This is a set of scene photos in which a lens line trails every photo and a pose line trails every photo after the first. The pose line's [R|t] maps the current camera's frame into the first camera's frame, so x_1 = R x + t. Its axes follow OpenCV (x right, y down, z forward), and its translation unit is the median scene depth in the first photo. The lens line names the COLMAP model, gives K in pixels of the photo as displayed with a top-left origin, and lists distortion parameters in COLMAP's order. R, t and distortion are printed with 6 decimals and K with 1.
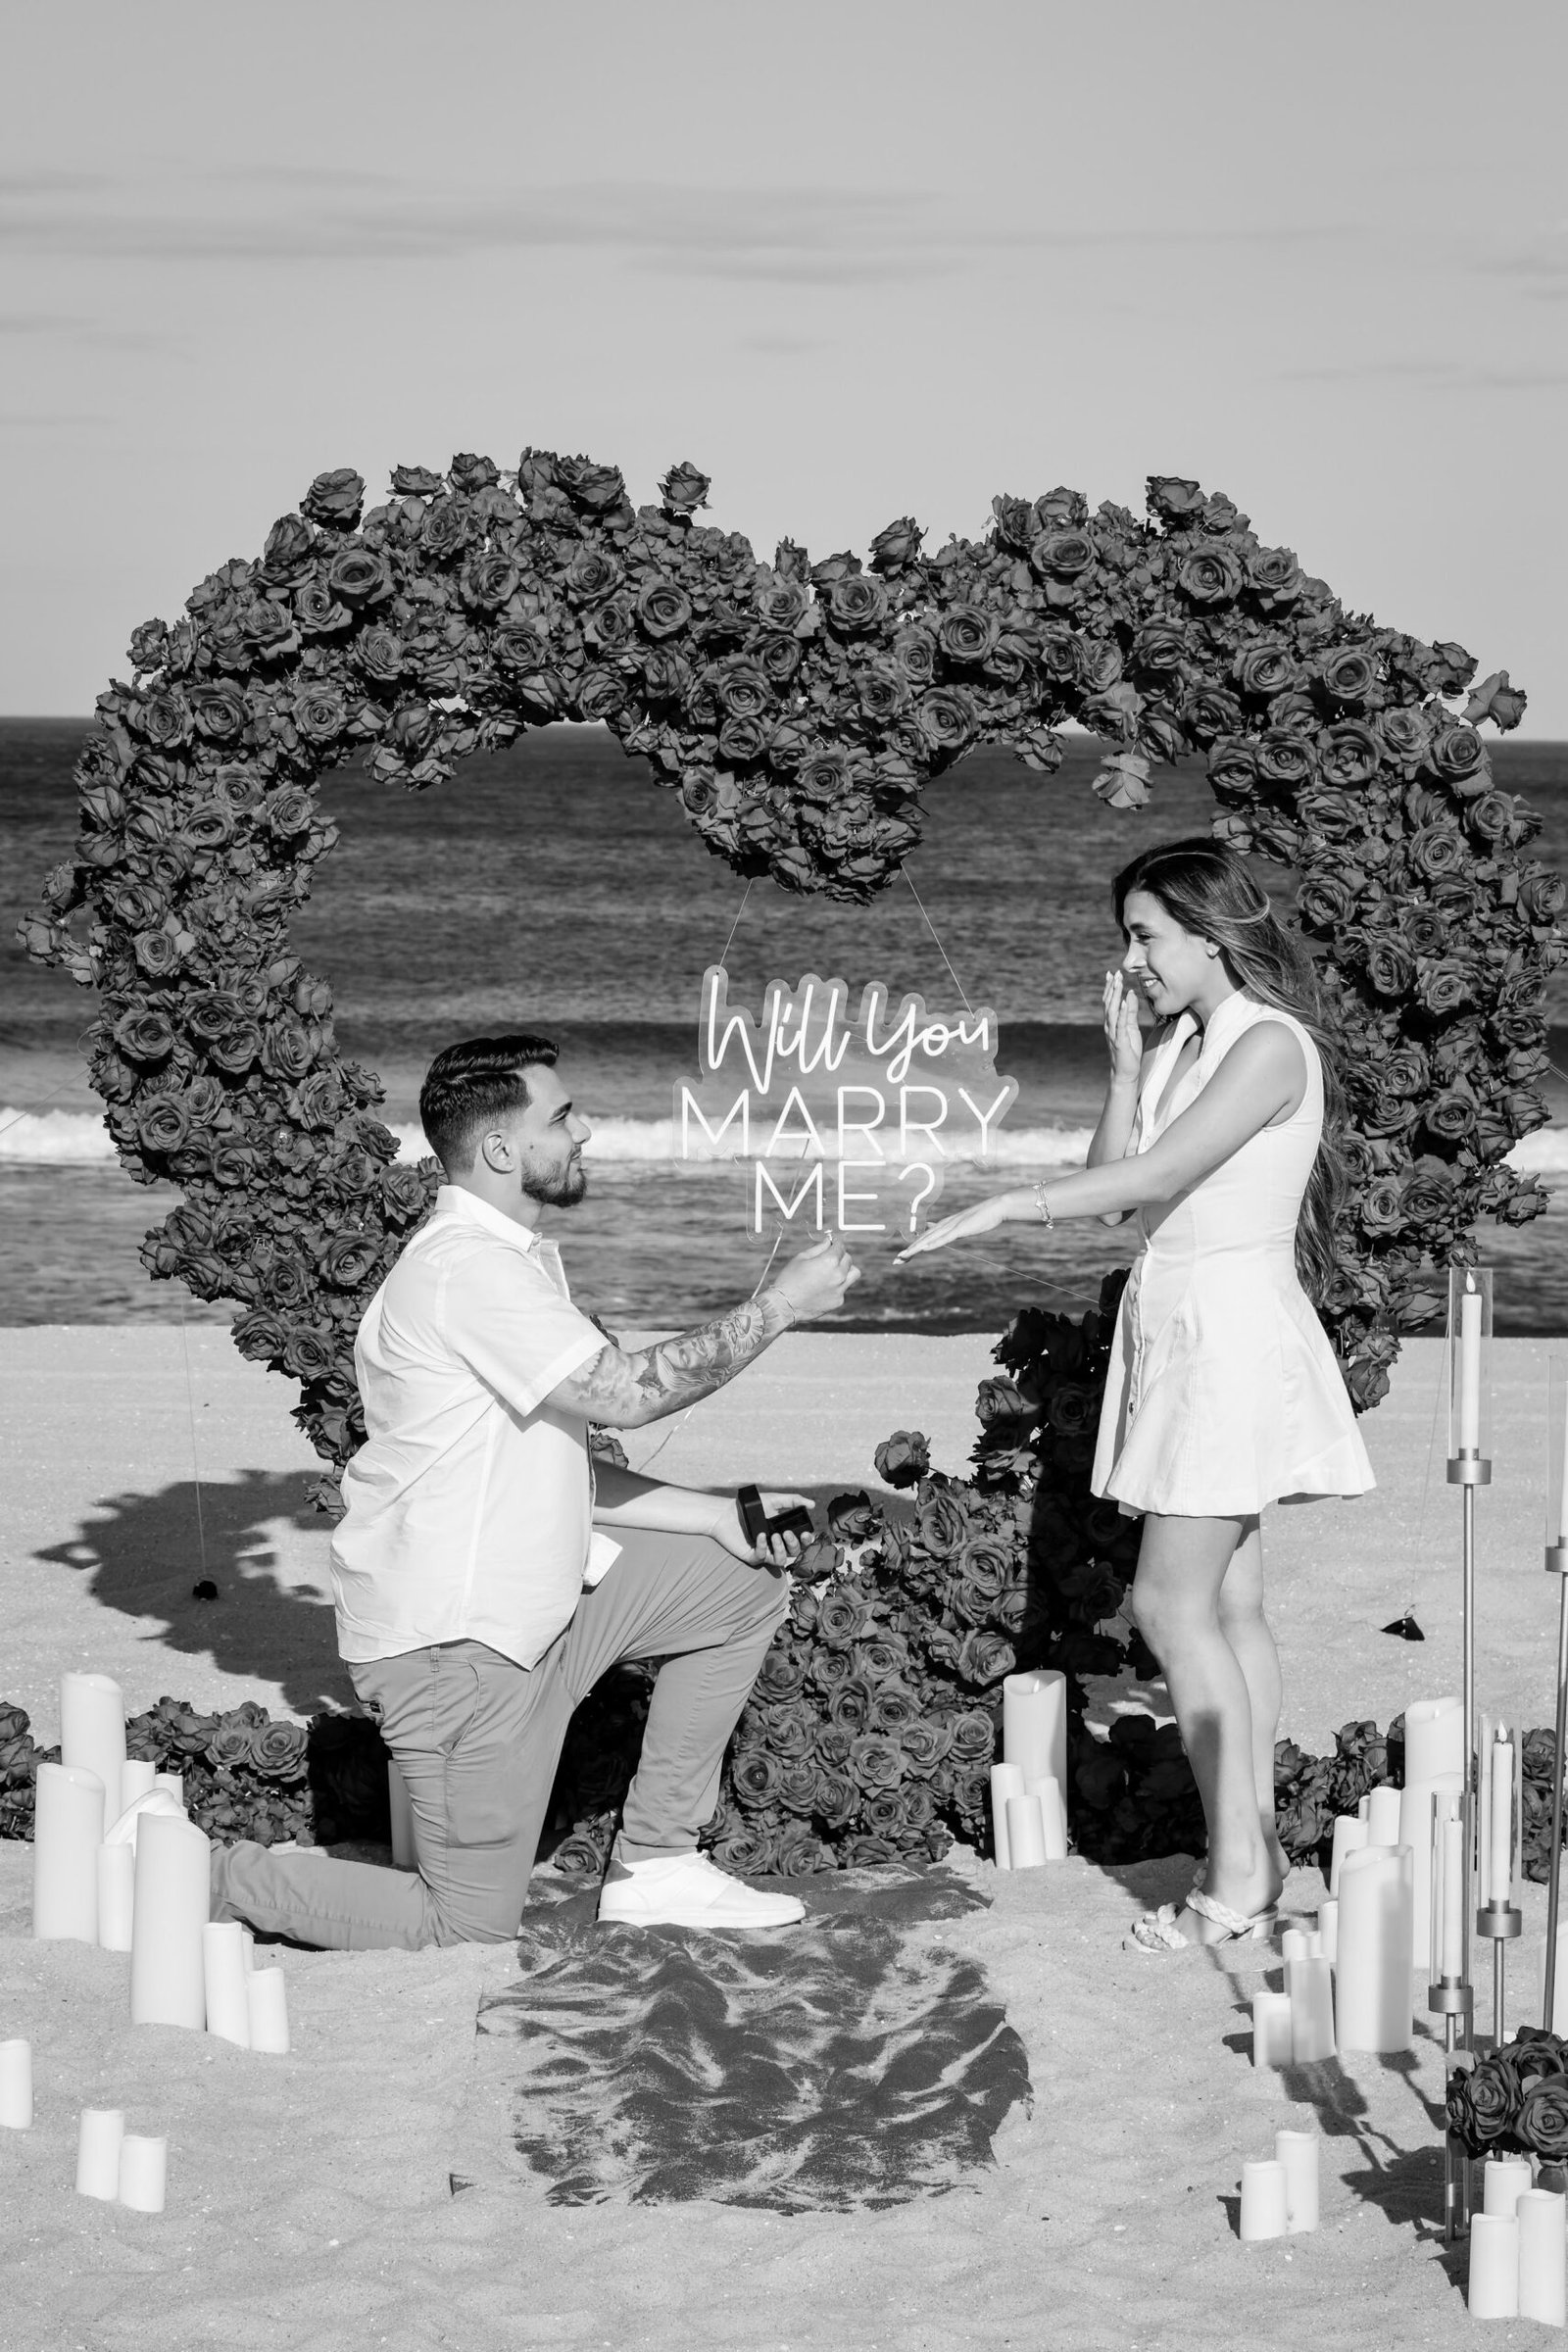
lens RADIAL K [[8104.8, 0, 716.1], [0, 8104.8, 1120.5], [0, 0, 1]] dist [-0.004515, -1.708060]
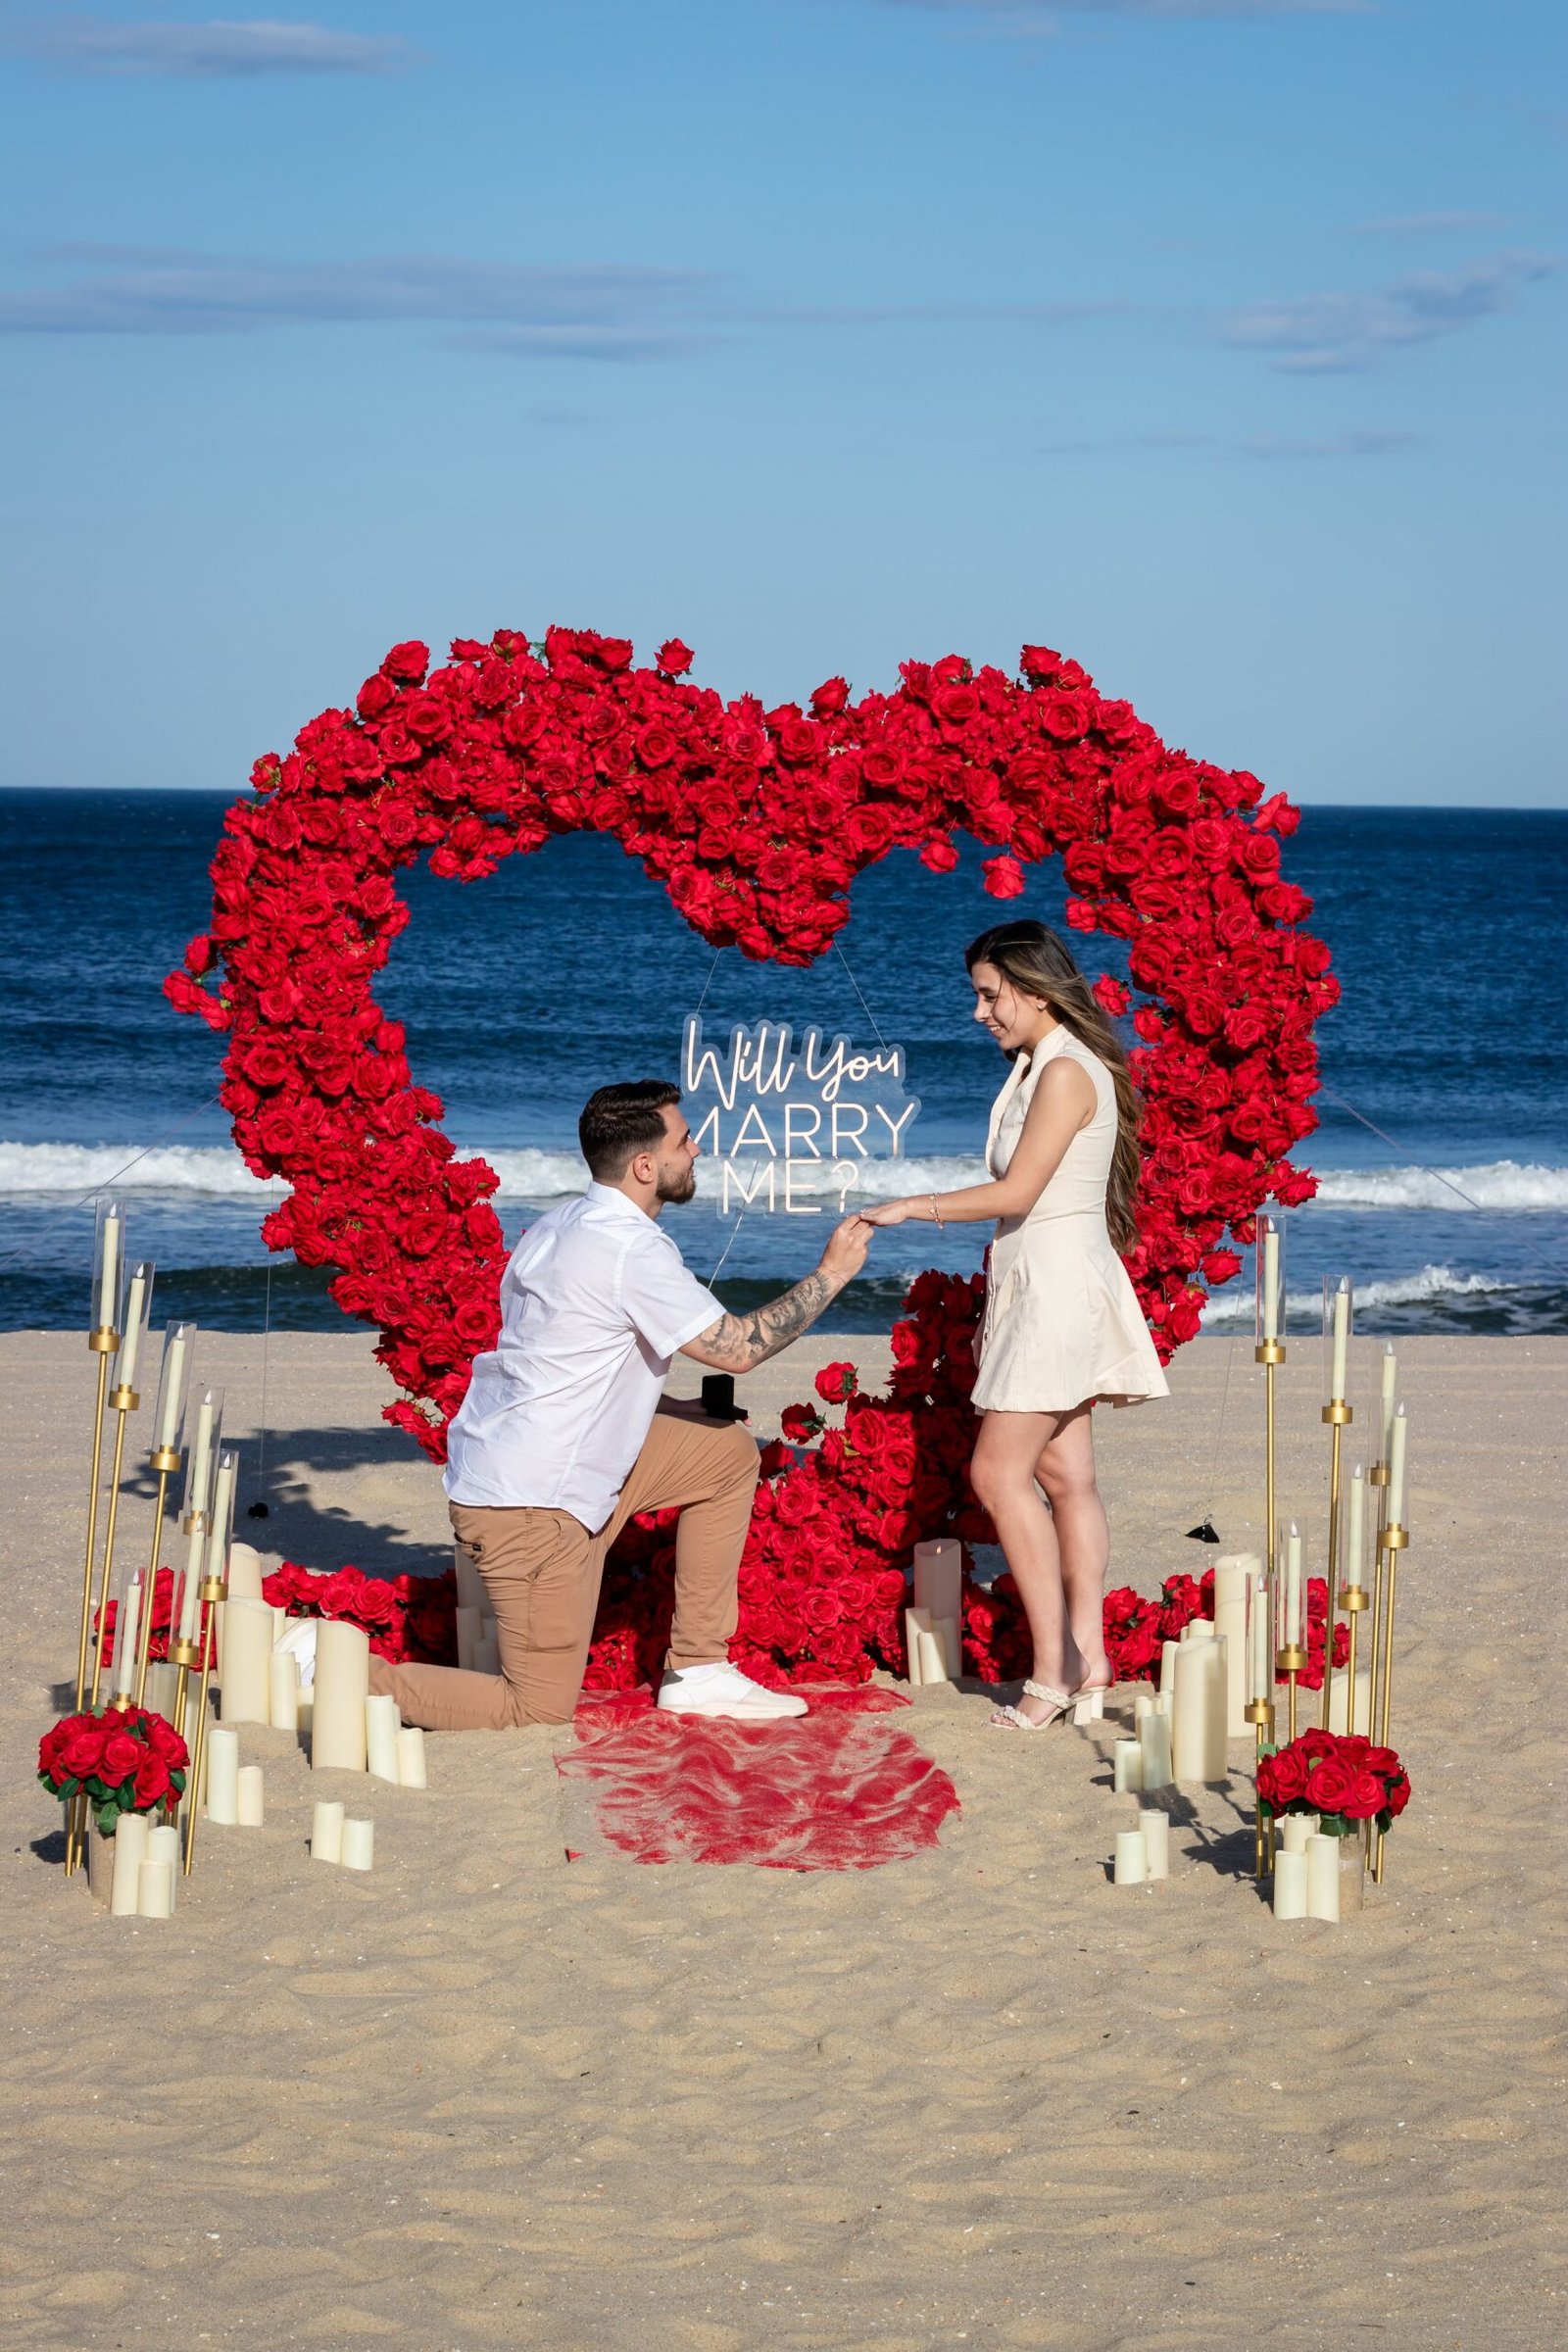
lens RADIAL K [[8385.0, 0, 784.0], [0, 8385.0, 1176.0], [0, 0, 1]] dist [-0.005133, -3.295184]
pose [[0.999122, -0.003683, 0.041726, -0.043364], [0.003777, 0.999991, -0.002168, 0.010797], [-0.041717, 0.002323, 0.999127, -0.381379]]
